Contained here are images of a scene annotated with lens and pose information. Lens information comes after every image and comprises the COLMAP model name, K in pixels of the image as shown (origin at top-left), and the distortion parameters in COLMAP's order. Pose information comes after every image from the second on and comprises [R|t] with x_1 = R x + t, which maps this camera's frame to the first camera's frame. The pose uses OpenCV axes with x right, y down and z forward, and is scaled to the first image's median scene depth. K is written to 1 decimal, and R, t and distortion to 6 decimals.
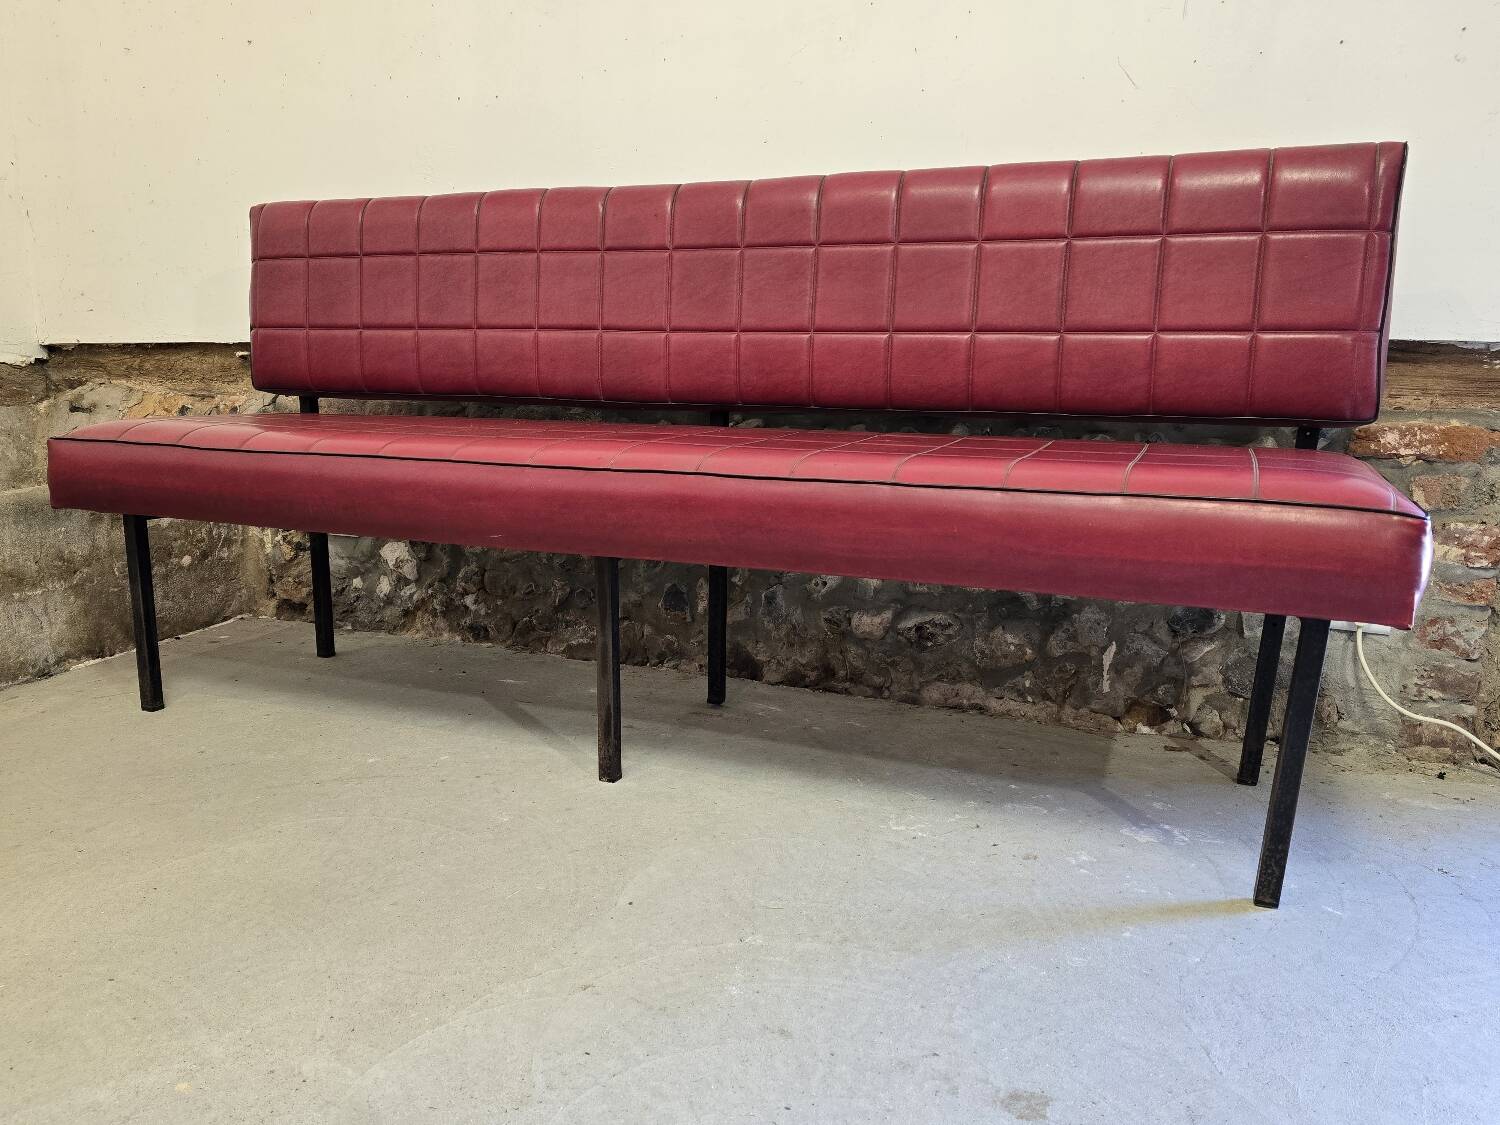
lens RADIAL K [[1122.2, 0, 752.5], [0, 1122.2, 561.4], [0, 0, 1]] dist [0.053598, -0.059670]
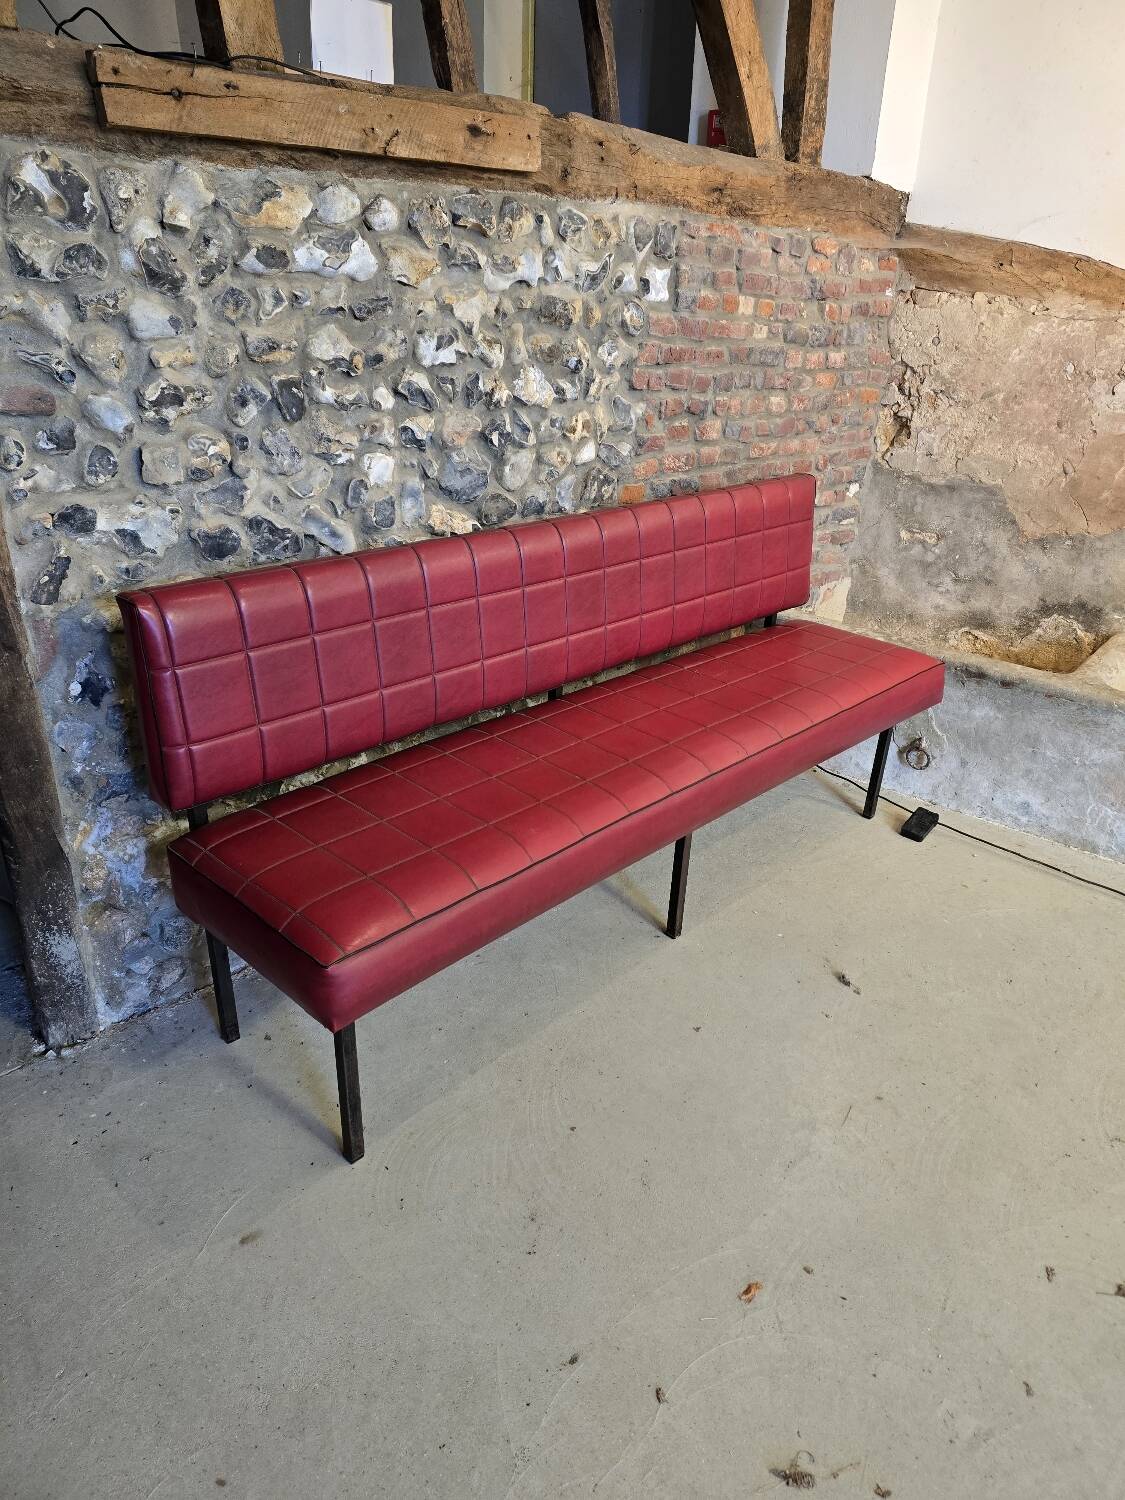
lens RADIAL K [[978.1, 0, 578.3], [0, 978.1, 732.9], [0, 0, 1]] dist [0.050336, -0.034479]
pose [[0.364014, -0.370504, 0.854530, -1.166269], [0.138045, 0.928803, 0.343902, -0.522262], [-0.921107, -0.007221, 0.389243, 0.558933]]
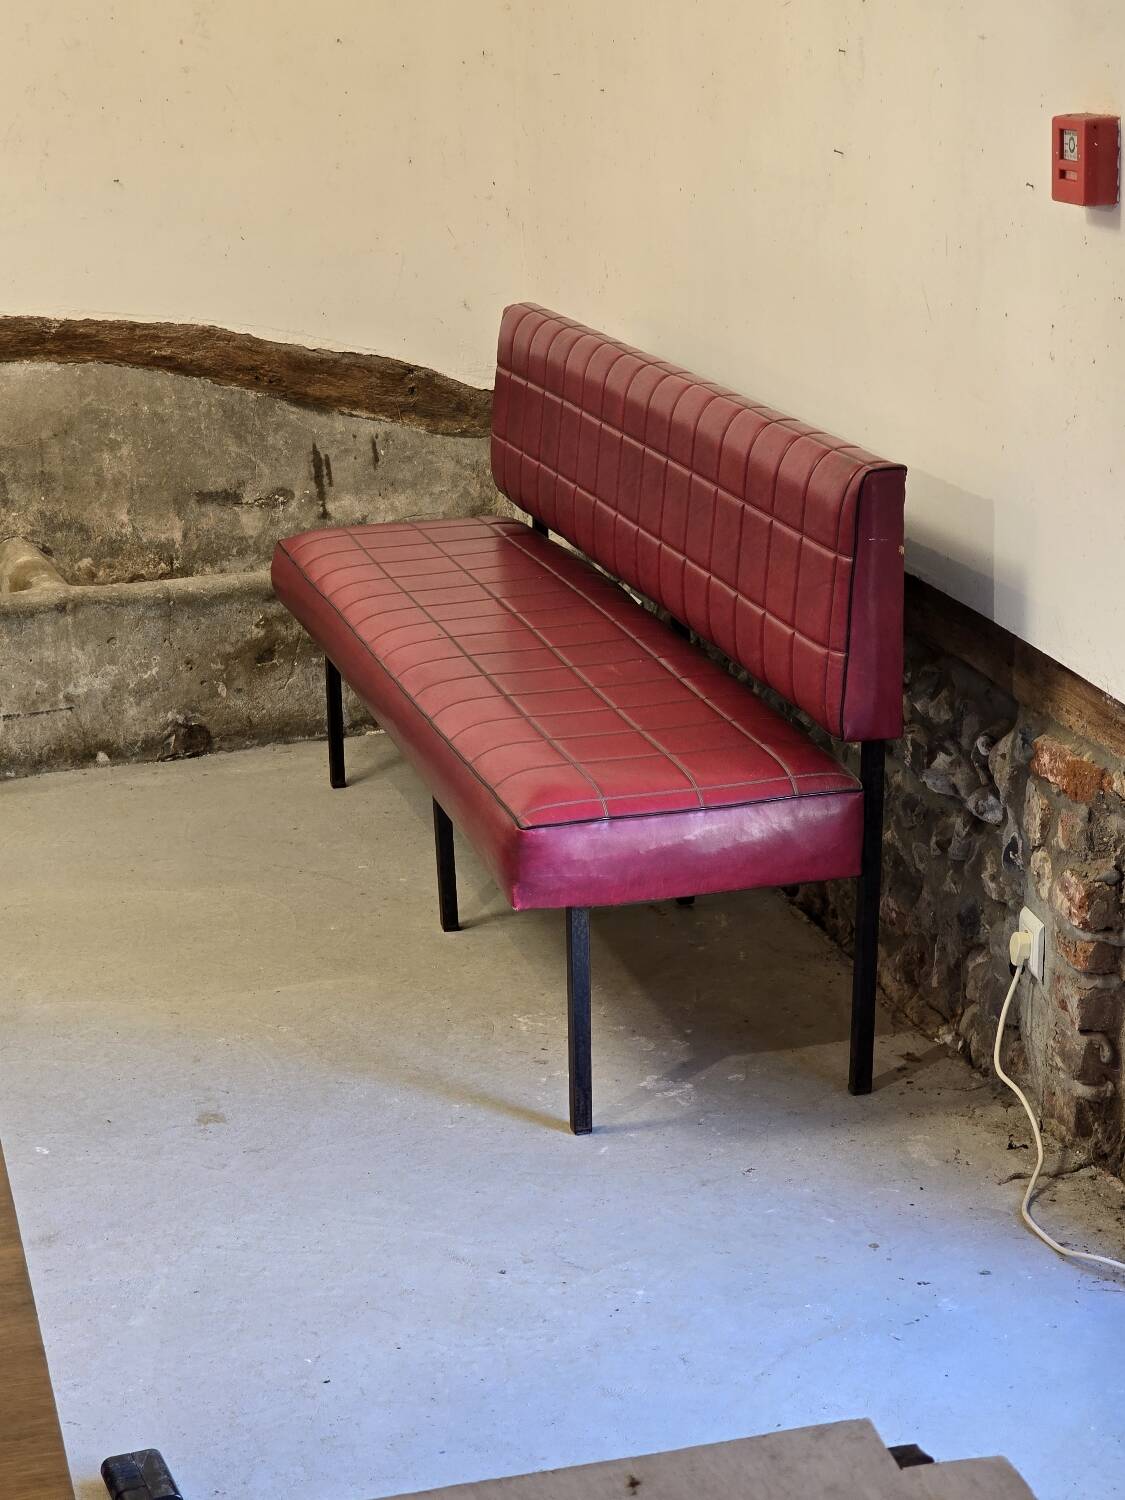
lens RADIAL K [[2967.5, 0, 560.6], [0, 2967.5, 755.6], [0, 0, 1]] dist [0.029951, 0.000000]
pose [[0.598141, 0.189847, -0.778579, 2.069088], [-0.111268, 0.981799, 0.153918, -0.412109], [0.793629, -0.005434, 0.608378, -0.661012]]
